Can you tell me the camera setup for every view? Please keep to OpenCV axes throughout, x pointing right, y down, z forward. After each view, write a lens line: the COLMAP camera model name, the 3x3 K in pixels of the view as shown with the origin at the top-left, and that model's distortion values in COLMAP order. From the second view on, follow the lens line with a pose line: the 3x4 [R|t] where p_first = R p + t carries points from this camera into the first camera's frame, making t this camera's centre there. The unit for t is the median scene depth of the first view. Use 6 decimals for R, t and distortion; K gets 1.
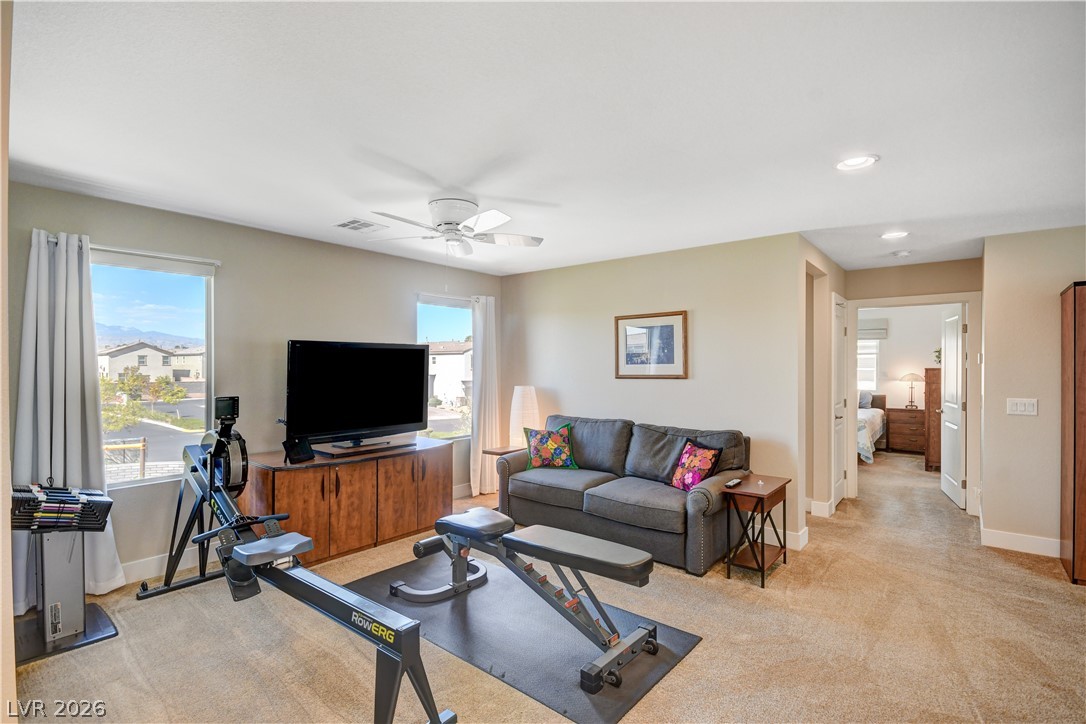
lens RADIAL K [[521.3, 0, 538.1], [0, 521.3, 365.1], [0, 0, 1]] dist [-0.002703, -0.000273]
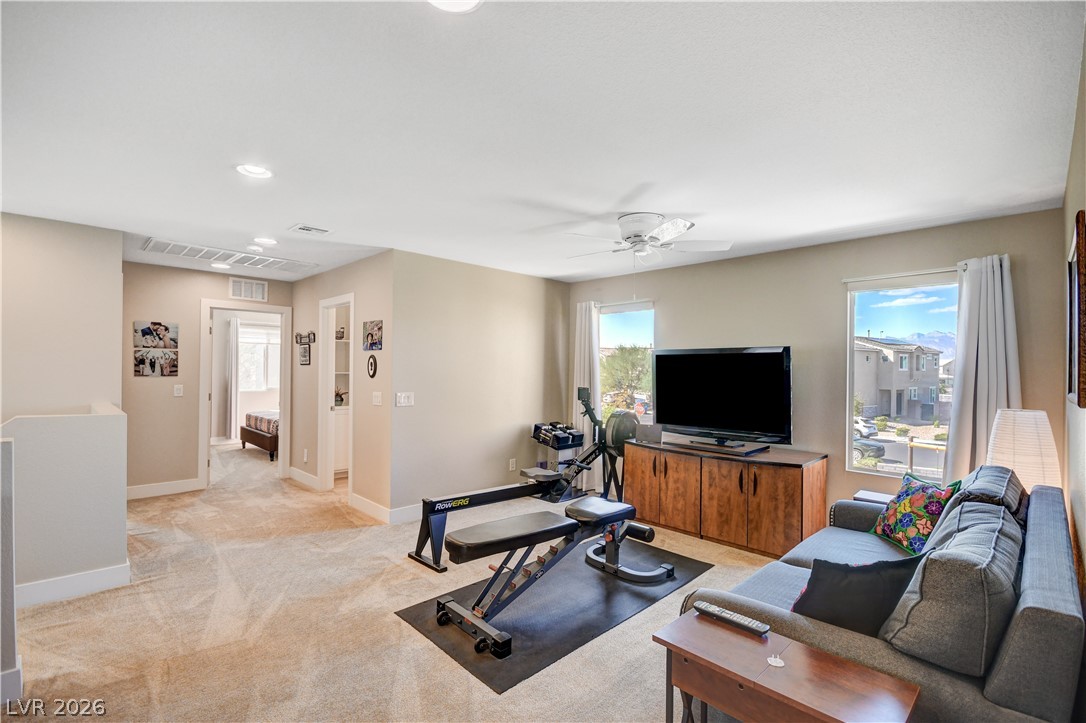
lens RADIAL K [[497.6, 0, 539.4], [0, 497.6, 366.7], [0, 0, 1]] dist [-0.000166, -0.000004]
pose [[-0.111171, -0.009486, -0.993756, 0.756307], [-0.011242, 0.999902, -0.008288, 0.007277], [0.993738, 0.010250, -0.111267, 0.790486]]
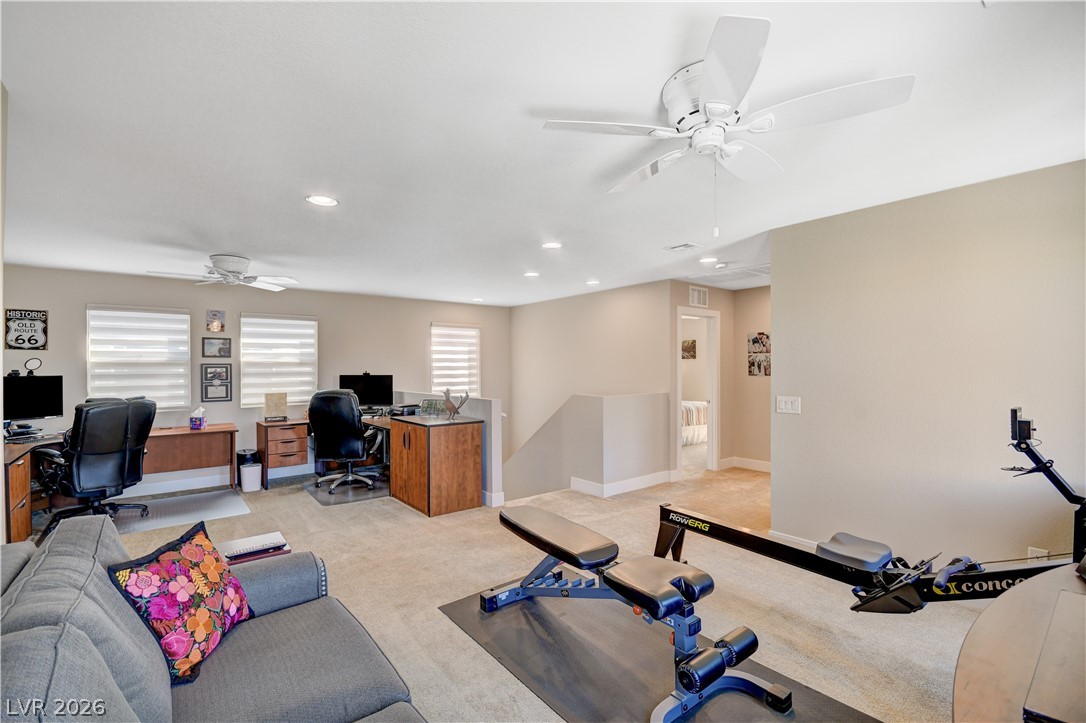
lens RADIAL K [[473.7, 0, 538.7], [0, 473.7, 366.2], [0, 0, 1]] dist [0.001445, -0.008144]
pose [[-0.975156, 0.002133, 0.221509, -0.087394], [0.001940, 0.999998, -0.001087, 0.001828], [-0.221511, -0.000630, -0.975158, 1.346211]]
